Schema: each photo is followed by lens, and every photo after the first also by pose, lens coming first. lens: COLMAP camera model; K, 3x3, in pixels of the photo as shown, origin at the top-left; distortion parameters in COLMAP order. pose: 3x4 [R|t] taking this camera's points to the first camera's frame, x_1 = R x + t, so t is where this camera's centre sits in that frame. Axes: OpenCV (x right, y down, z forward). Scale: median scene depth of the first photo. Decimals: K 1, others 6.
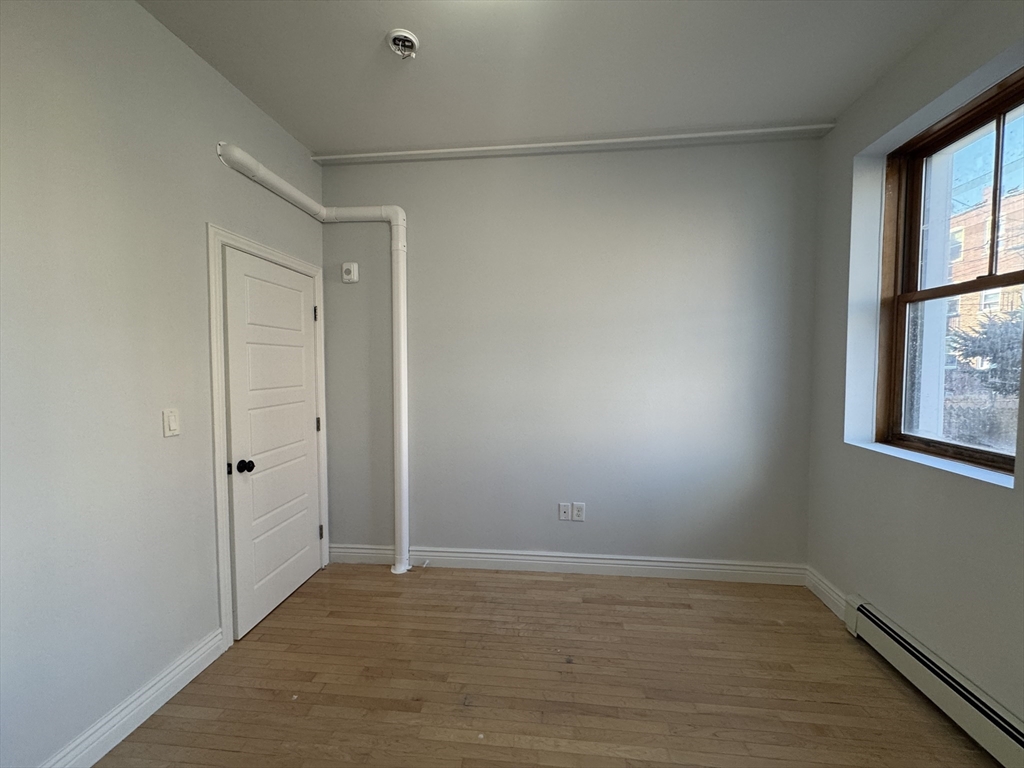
lens RADIAL K [[405.0, 0, 512.0], [0, 405.0, 384.0], [0, 0, 1]] dist [-0.003397, -0.000222]
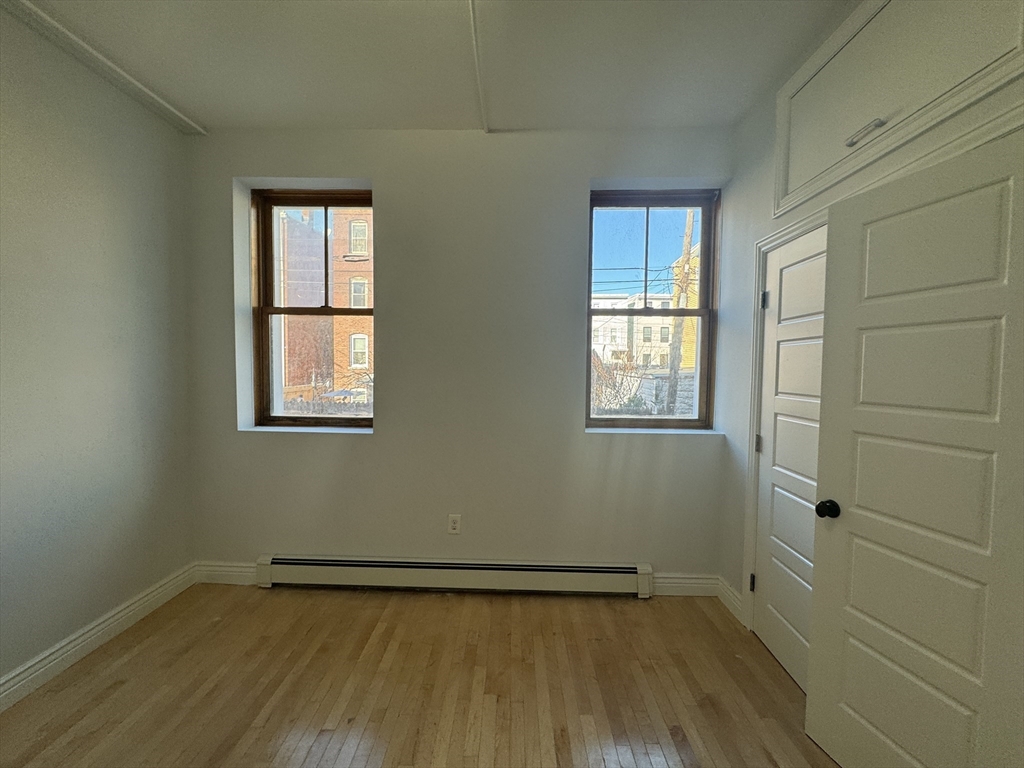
lens RADIAL K [[405.0, 0, 512.0], [0, 405.0, 384.0], [0, 0, 1]] dist [-0.003397, -0.000222]
pose [[-0.095622, -0.043464, 0.994468, -0.380843], [0.030227, 0.998459, 0.046545, -0.016086], [-0.994959, 0.034510, -0.094161, 0.357480]]
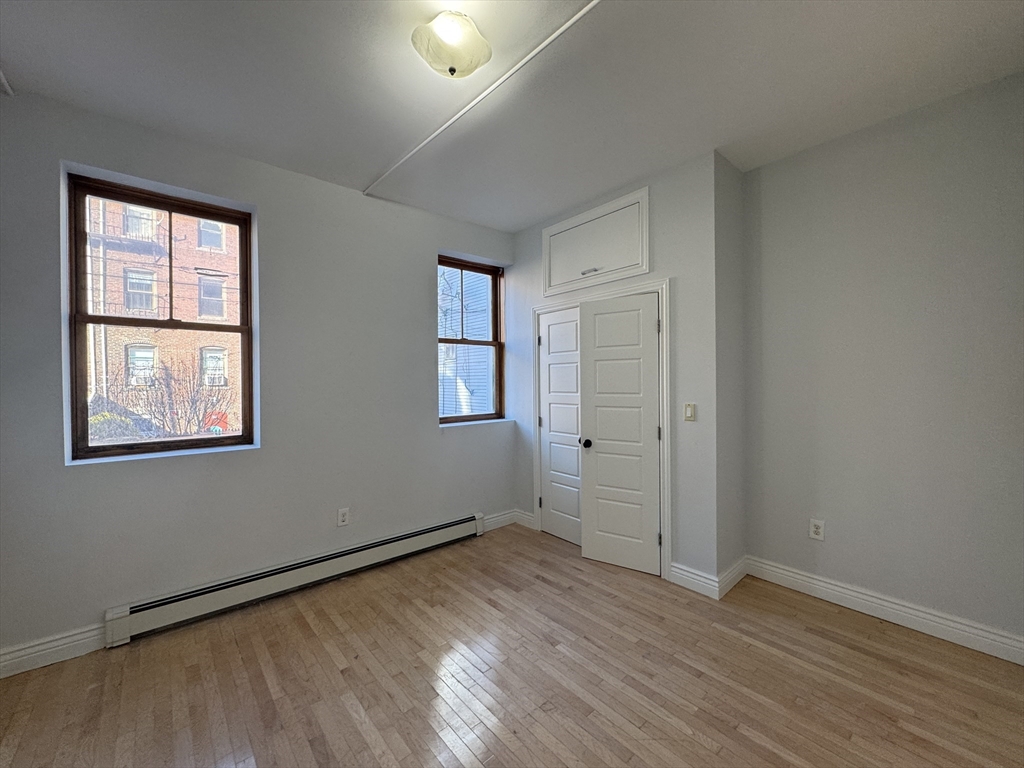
lens RADIAL K [[405.0, 0, 512.0], [0, 405.0, 384.0], [0, 0, 1]] dist [-0.003397, -0.000222]
pose [[-0.731598, 0.002152, 0.681733, -0.560413], [0.038376, 0.998539, 0.038031, -0.038975], [-0.680655, 0.053986, -0.730612, 1.008515]]
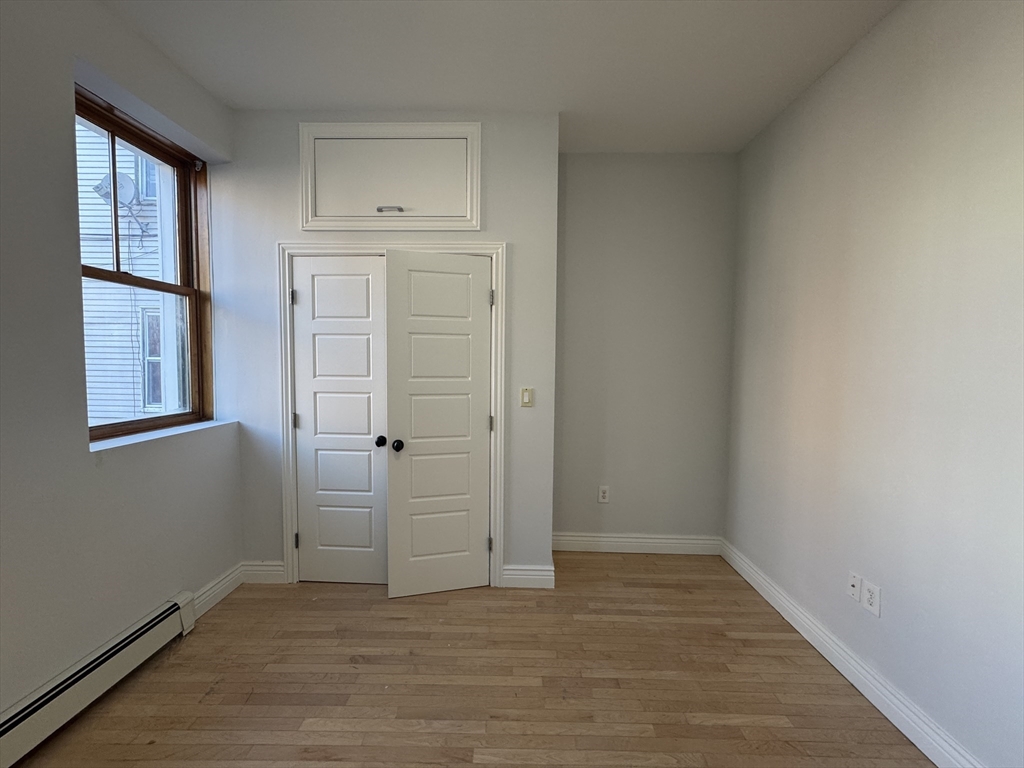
lens RADIAL K [[405.0, 0, 512.0], [0, 405.0, 384.0], [0, 0, 1]] dist [-0.003397, -0.000222]
pose [[-0.995562, -0.006858, -0.093854, 0.029376], [-0.015959, 0.995199, 0.096563, -0.030296], [0.092741, 0.097633, -0.990892, 0.847633]]
